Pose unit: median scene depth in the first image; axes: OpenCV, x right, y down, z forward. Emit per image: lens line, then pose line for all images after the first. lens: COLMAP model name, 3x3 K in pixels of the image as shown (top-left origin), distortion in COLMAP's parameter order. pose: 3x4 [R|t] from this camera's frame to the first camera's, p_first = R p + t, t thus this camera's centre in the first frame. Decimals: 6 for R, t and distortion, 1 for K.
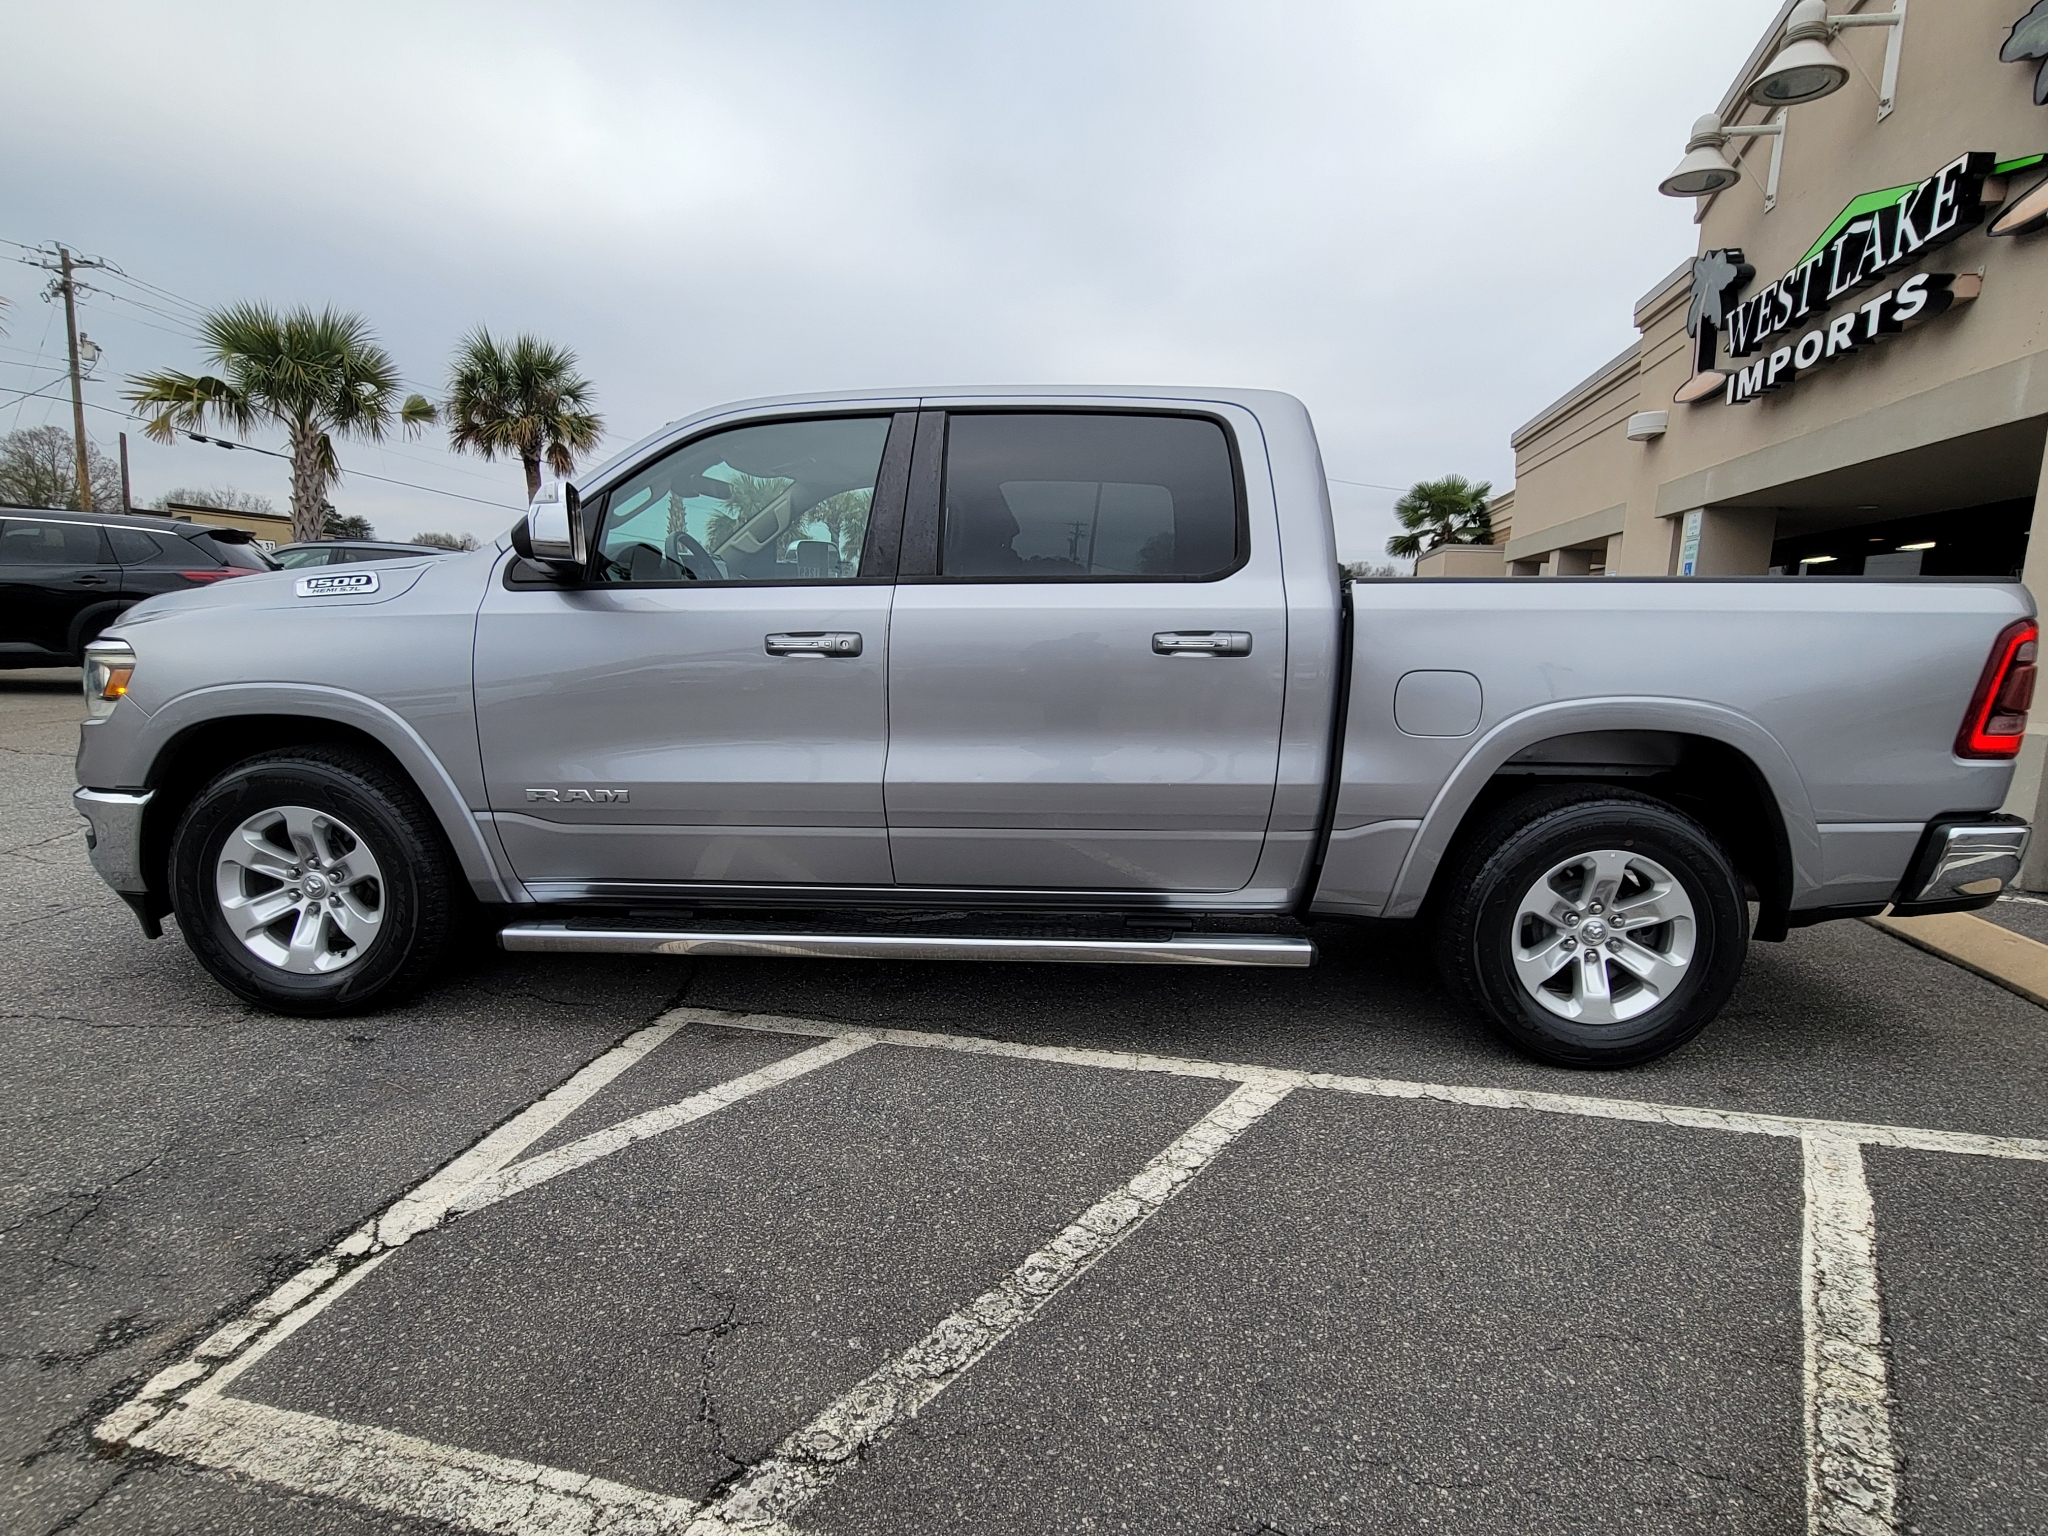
lens RADIAL K [[1035.7, 0, 1037.3], [0, 1035.7, 769.8], [0, 0, 1]] dist [0.001053, -0.000835]
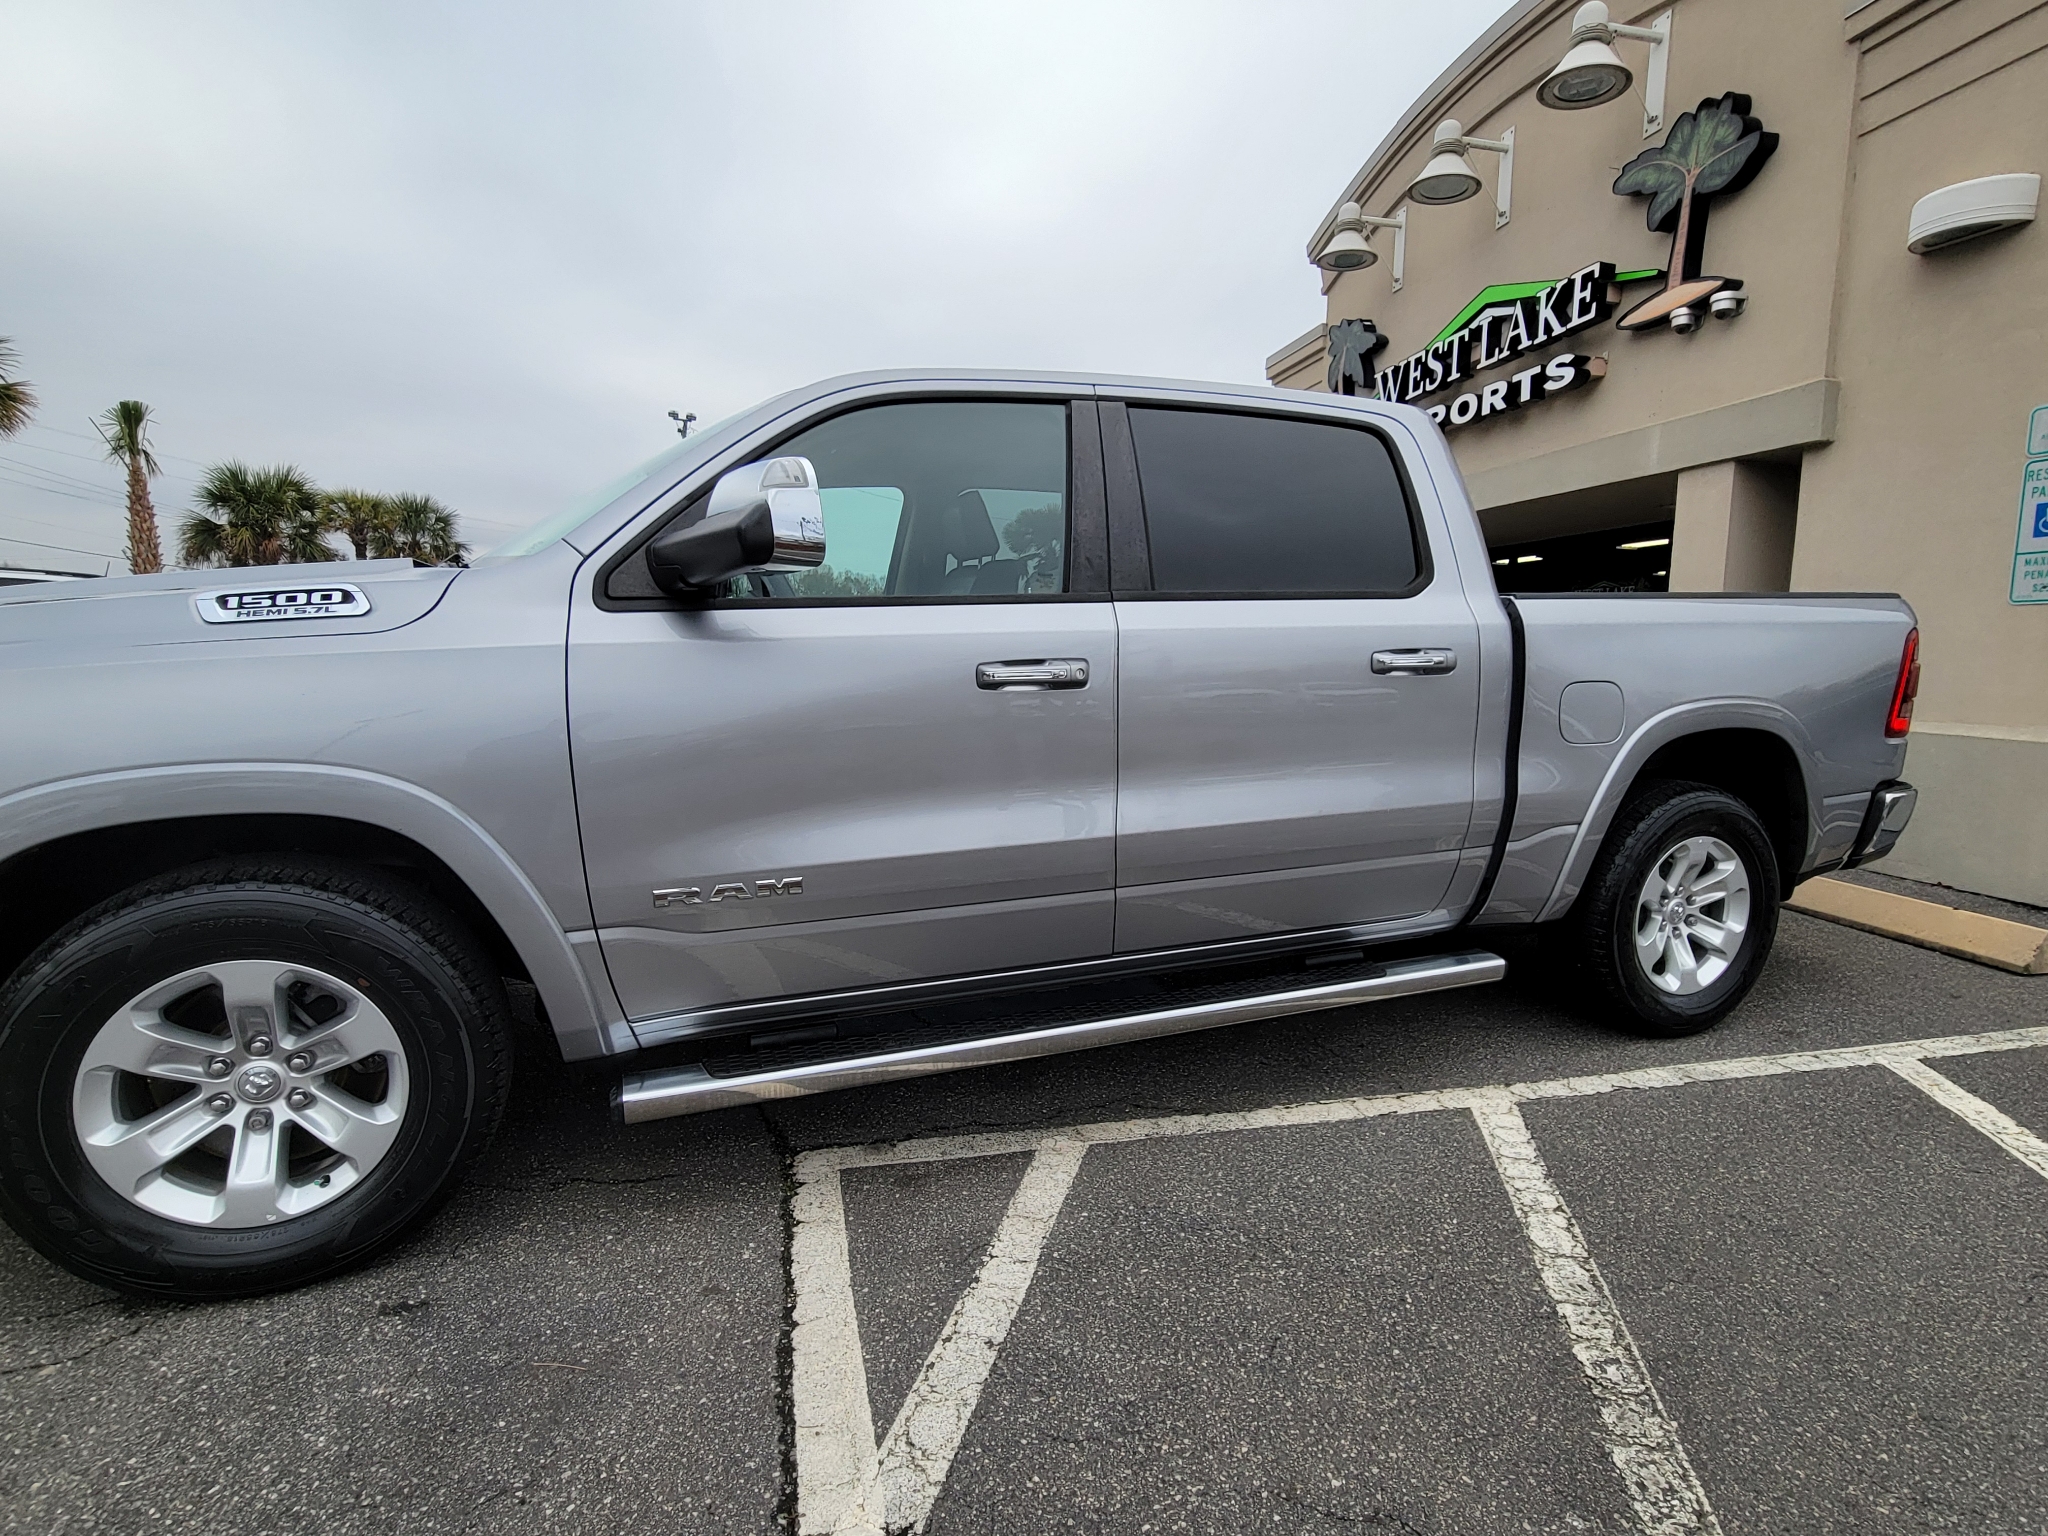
lens RADIAL K [[1035.7, 0, 1037.3], [0, 1035.7, 769.8], [0, 0, 1]] dist [0.001053, -0.000835]
pose [[0.916625, -0.065903, 0.394278, -0.515332], [0.073761, 0.997264, -0.004791, -0.040088], [-0.392884, 0.033474, 0.918979, 0.239556]]
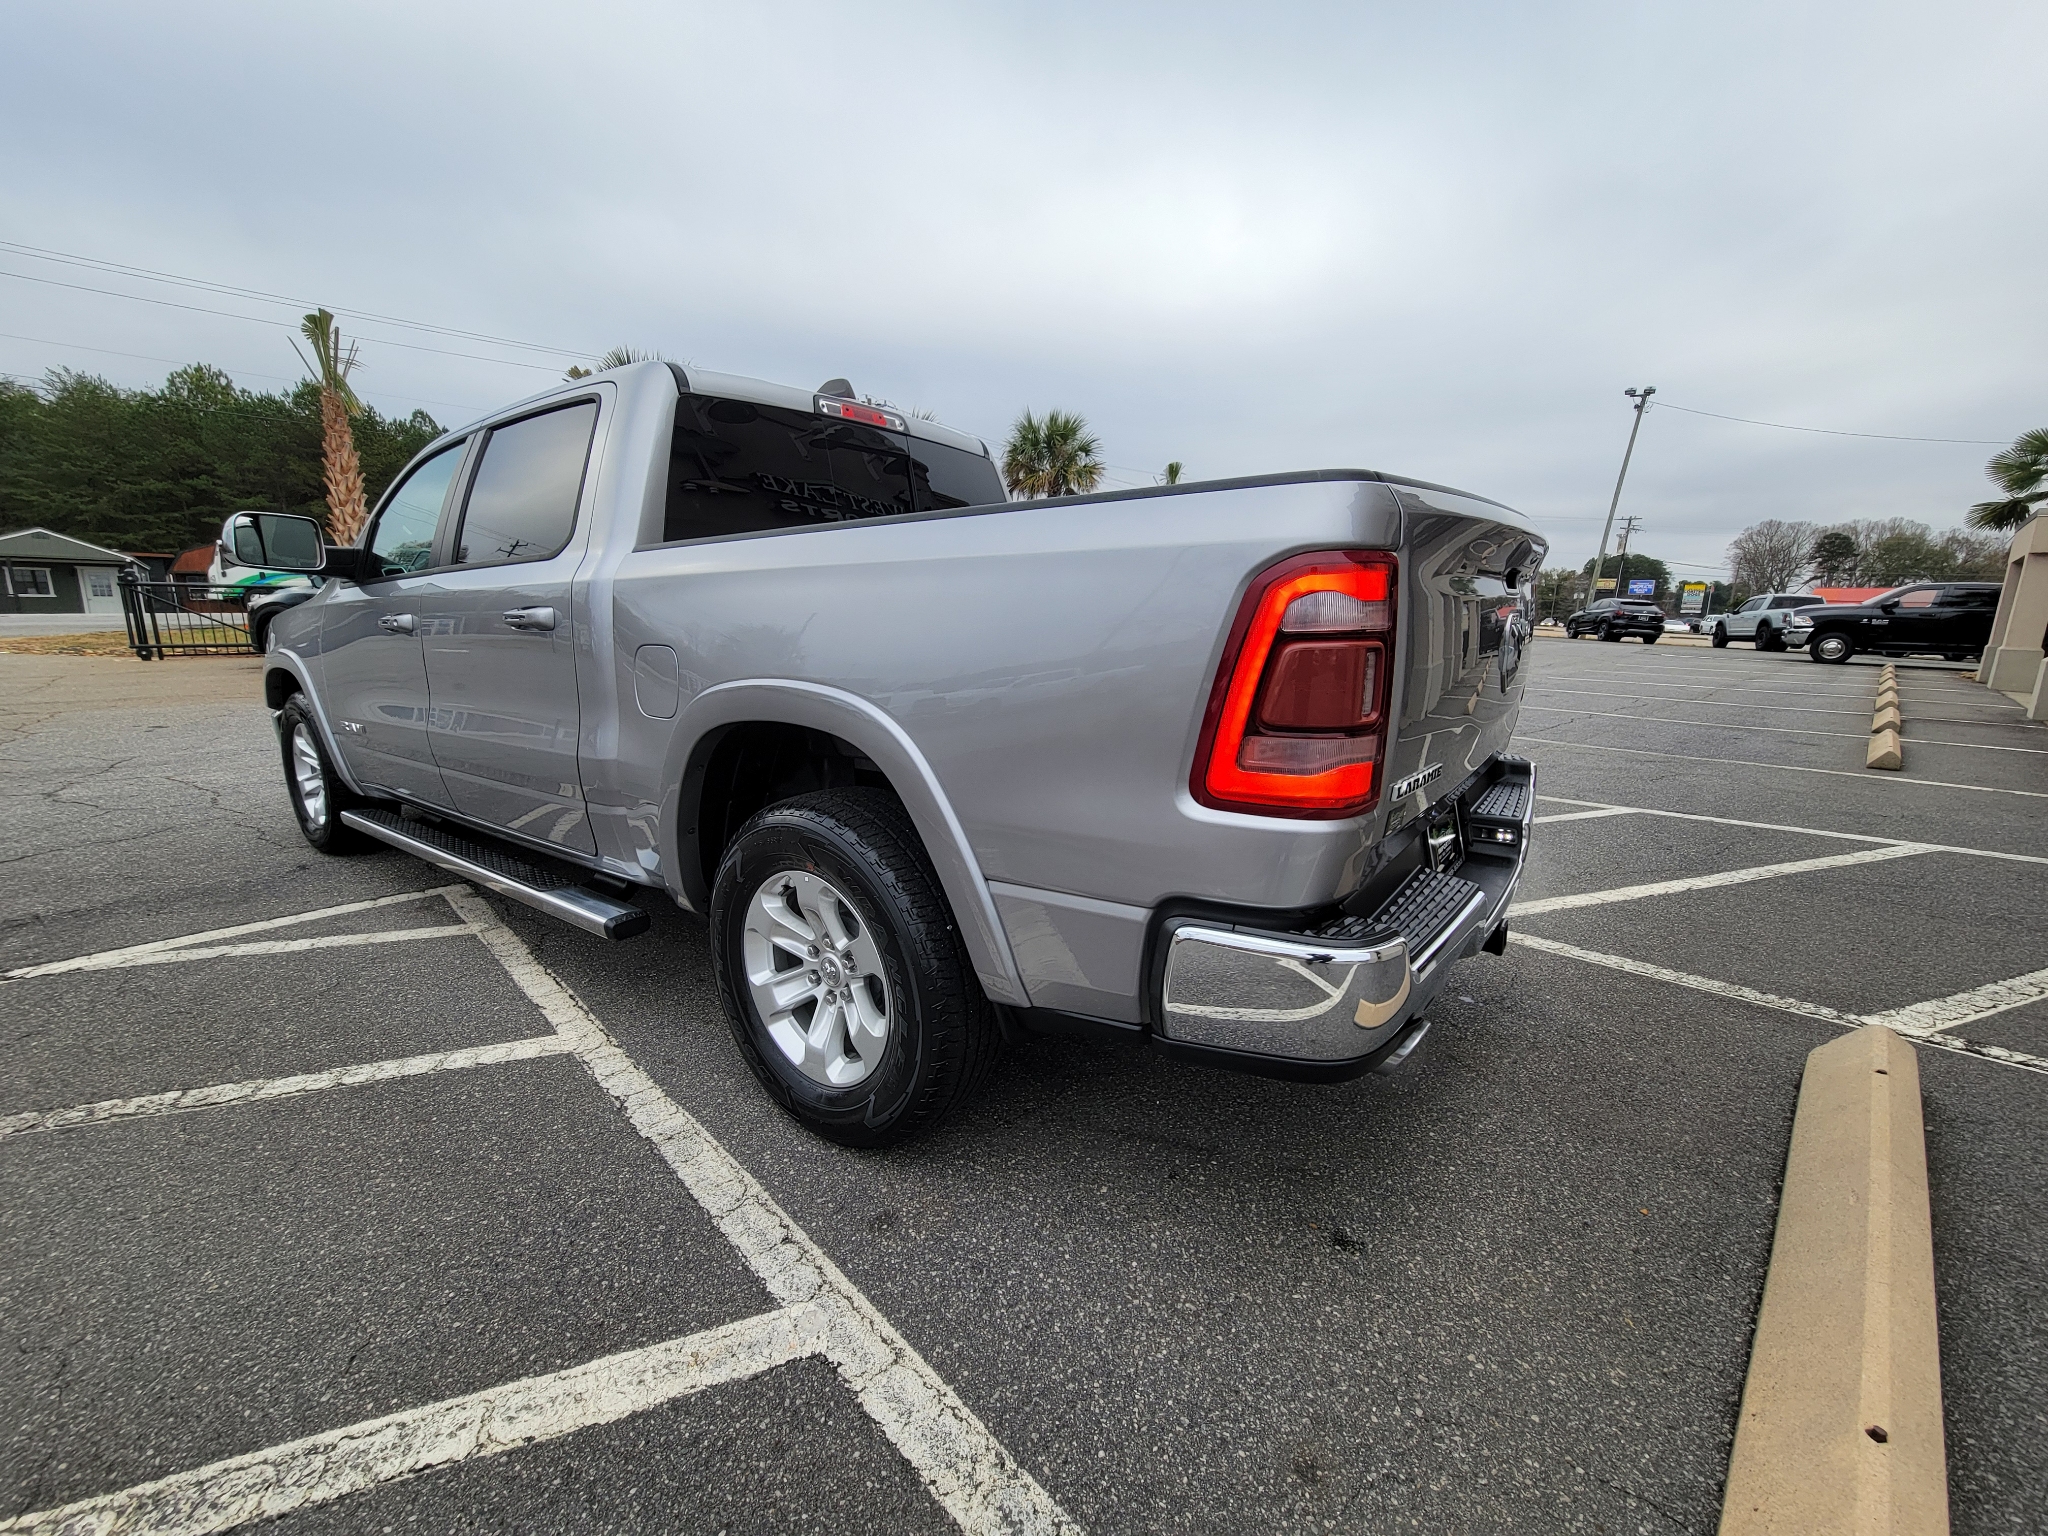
lens RADIAL K [[830.4, 0, 1034.9], [0, 830.4, 767.4], [0, 0, 1]] dist [-0.000001, -0.000170]
pose [[0.829179, 0.087566, -0.552081, 1.004245], [-0.069468, 0.996140, 0.053662, -0.047844], [0.554649, -0.006144, 0.832062, 0.540364]]
